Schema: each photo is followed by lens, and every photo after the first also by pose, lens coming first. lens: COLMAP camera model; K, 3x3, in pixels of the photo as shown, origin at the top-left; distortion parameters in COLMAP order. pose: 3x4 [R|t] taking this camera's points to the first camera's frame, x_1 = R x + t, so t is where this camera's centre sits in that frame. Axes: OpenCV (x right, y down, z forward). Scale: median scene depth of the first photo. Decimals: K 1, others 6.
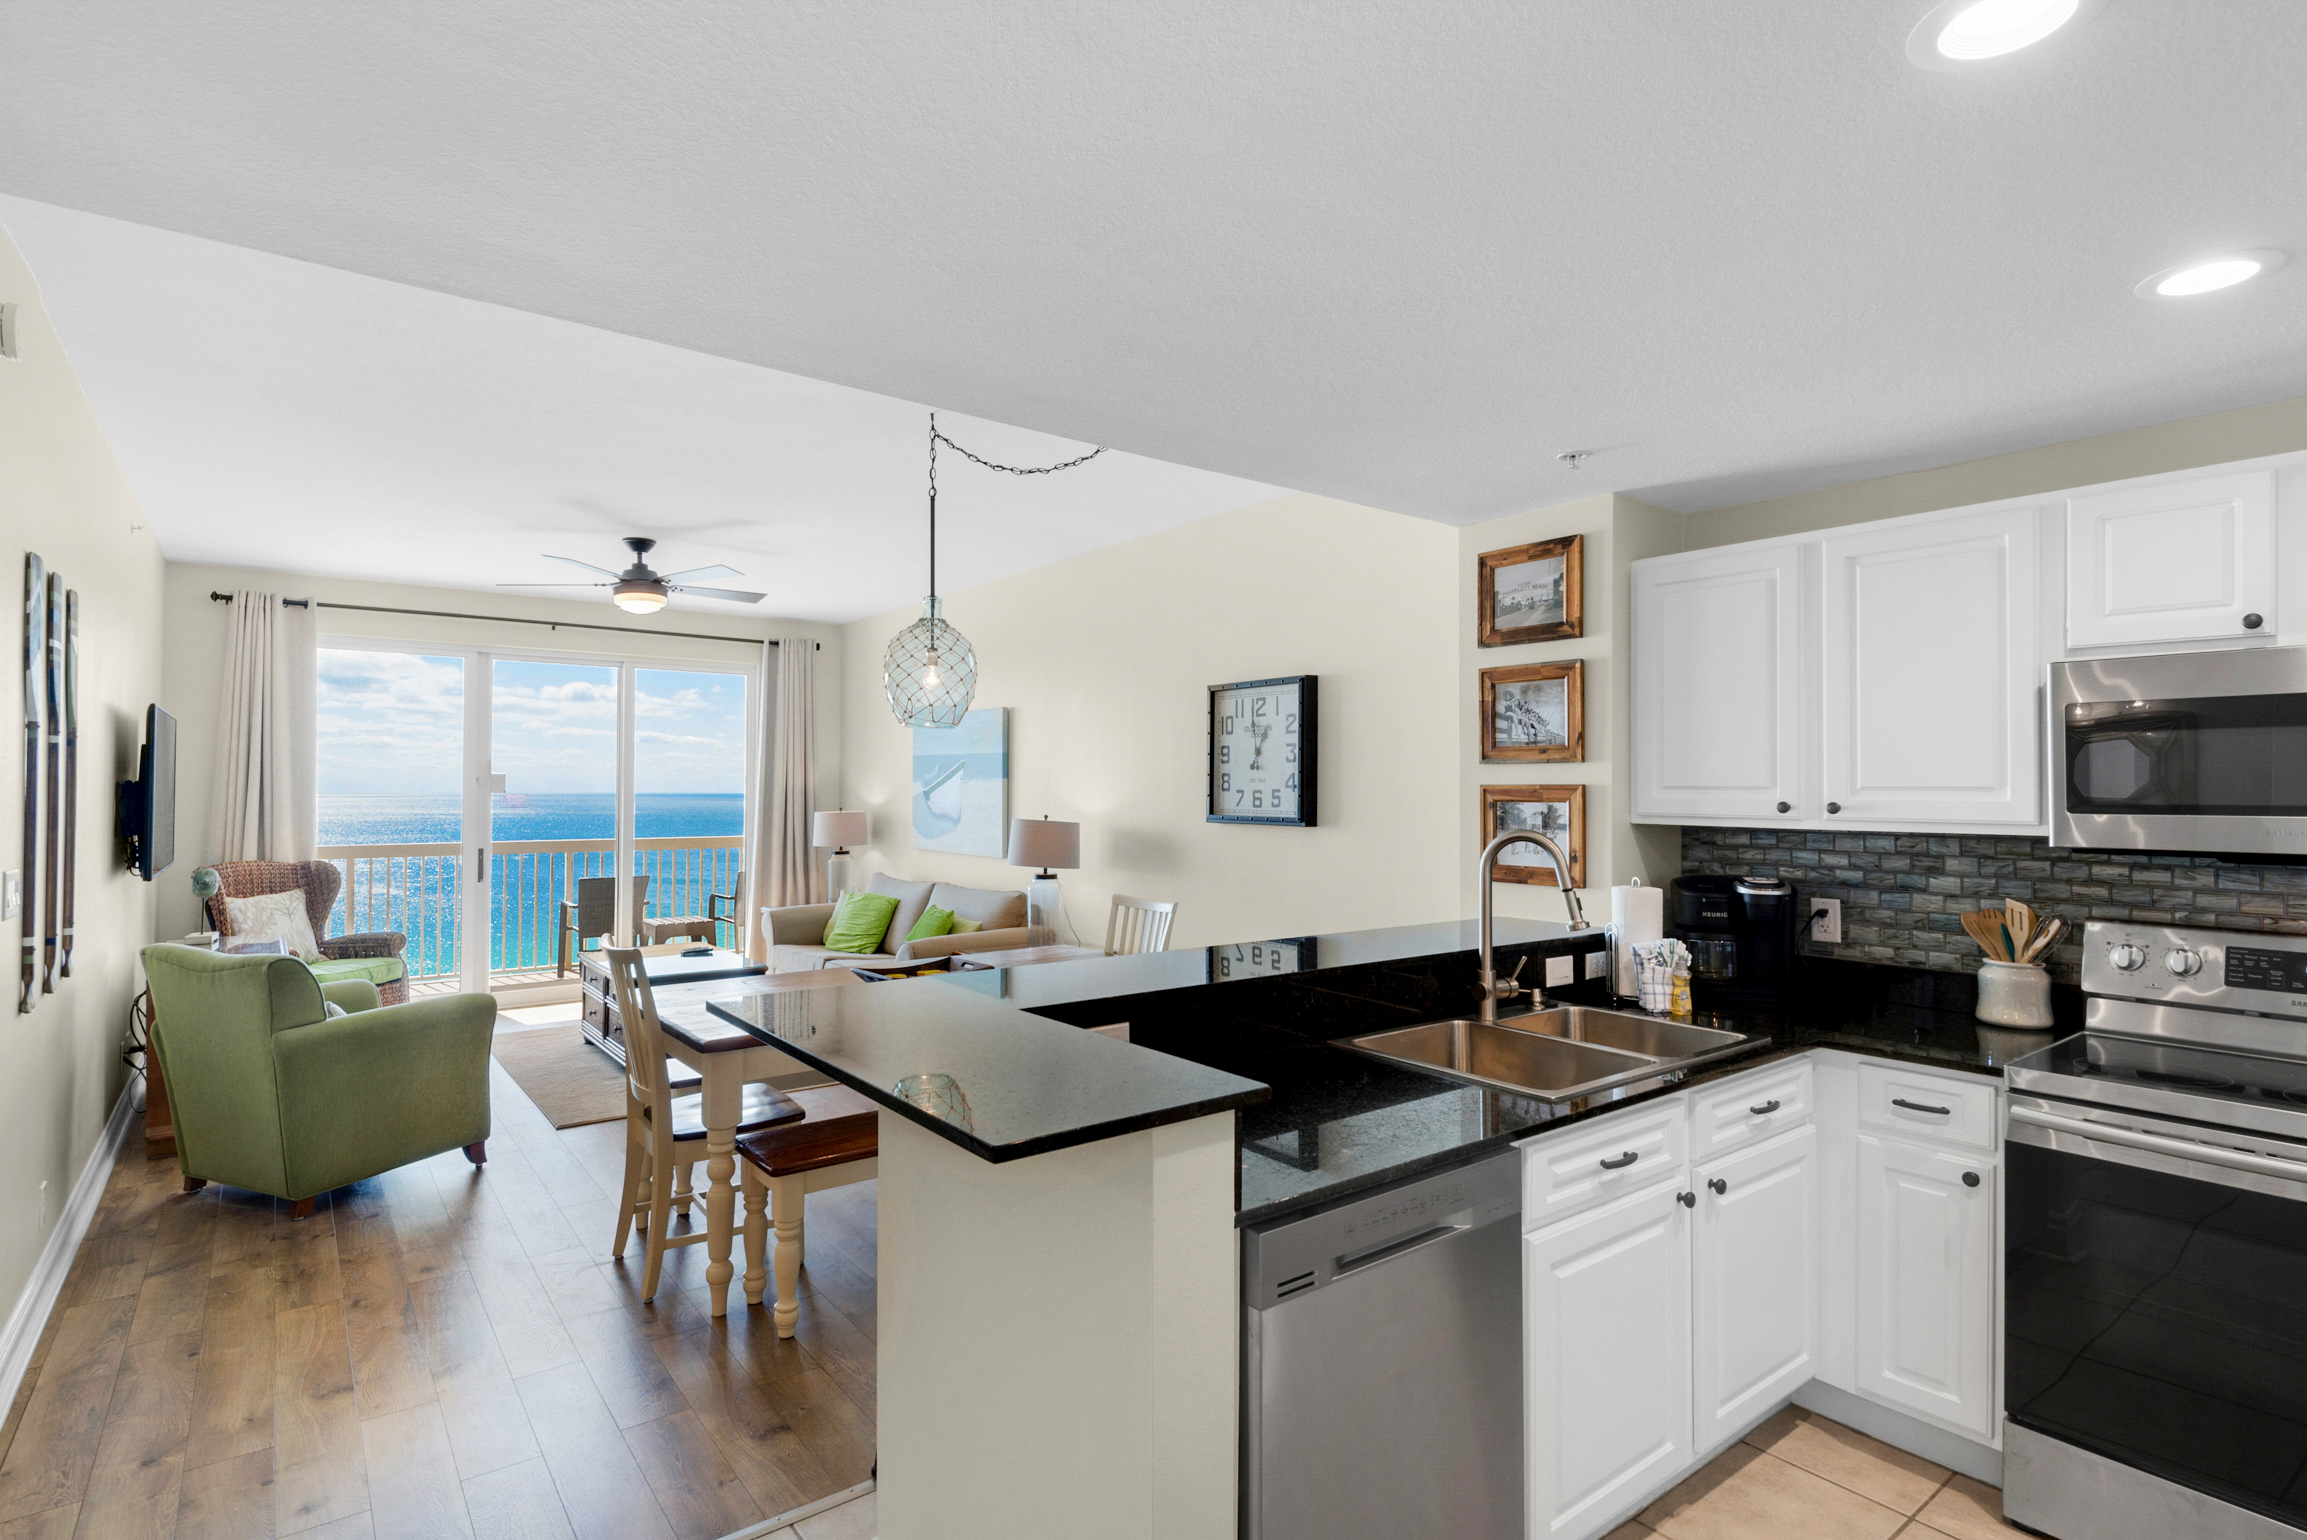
lens RADIAL K [[1156.5, 0, 1165.6], [0, 1156.5, 771.9], [0, 0, 1]] dist [0.041237, -0.037275]
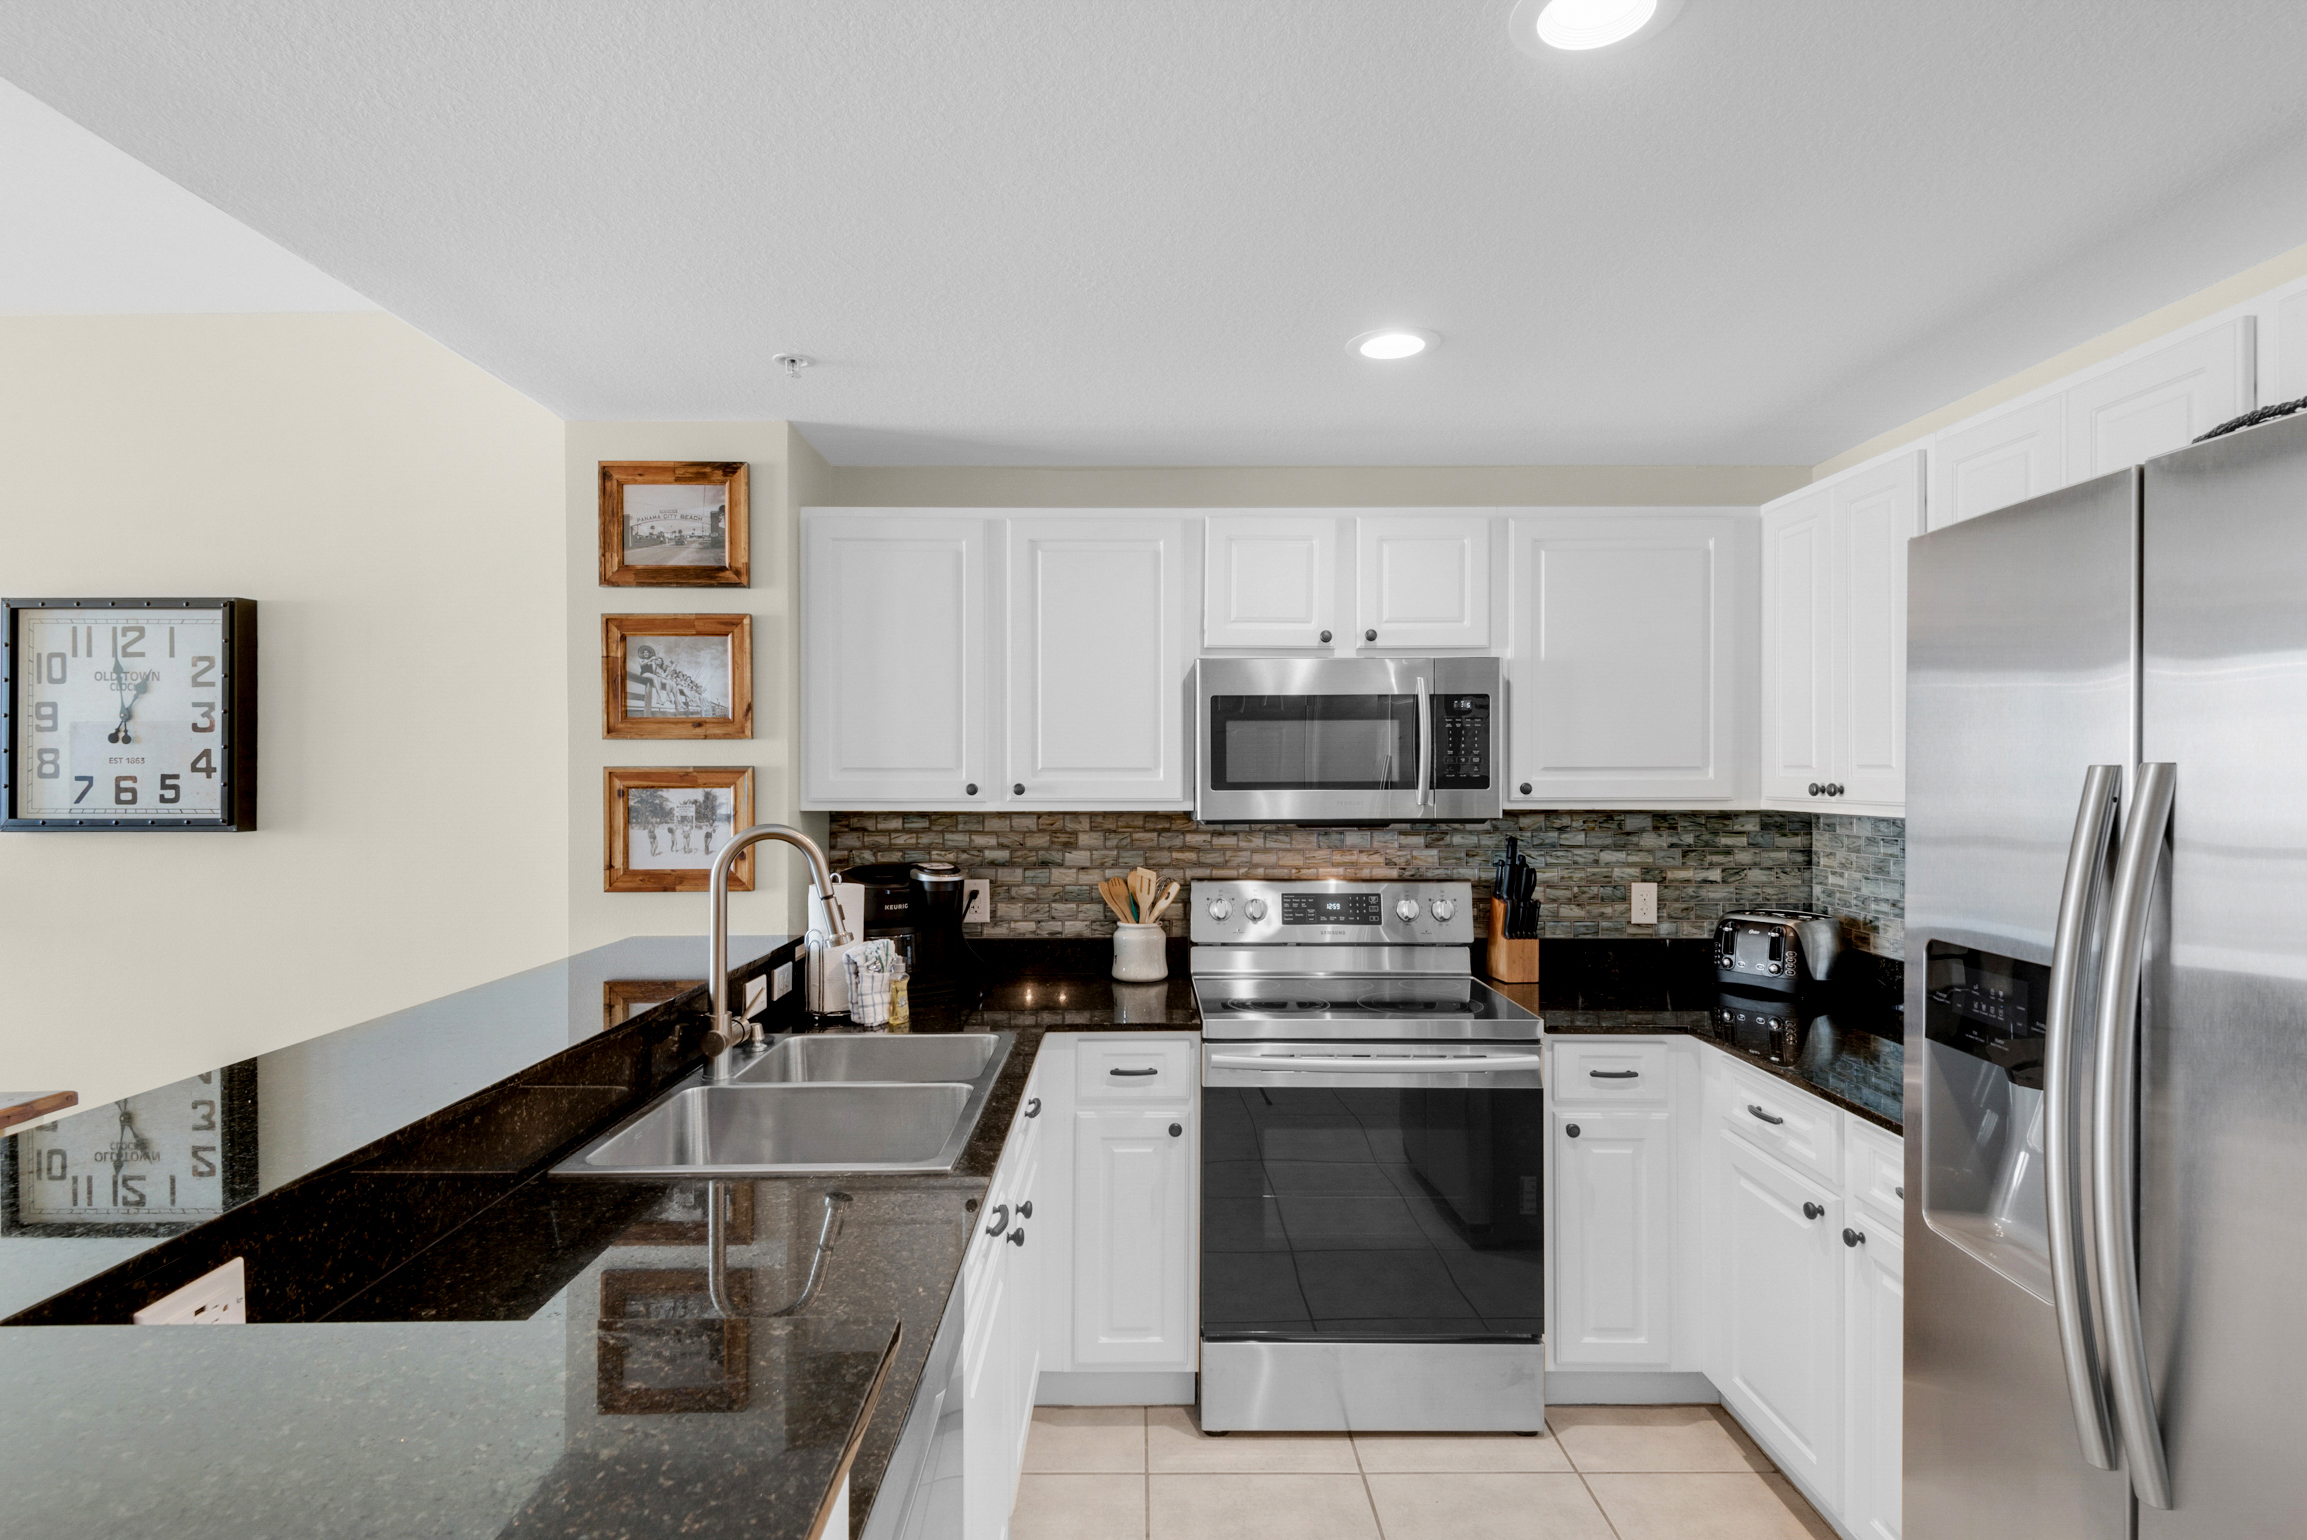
lens RADIAL K [[1156.5, 0, 1165.6], [0, 1156.5, 771.9], [0, 0, 1]] dist [0.041237, -0.037275]
pose [[0.601131, -0.005248, 0.799133, -0.131999], [-0.007579, 0.999896, 0.012267, 0.002758], [-0.799114, -0.013430, 0.601029, 0.277410]]
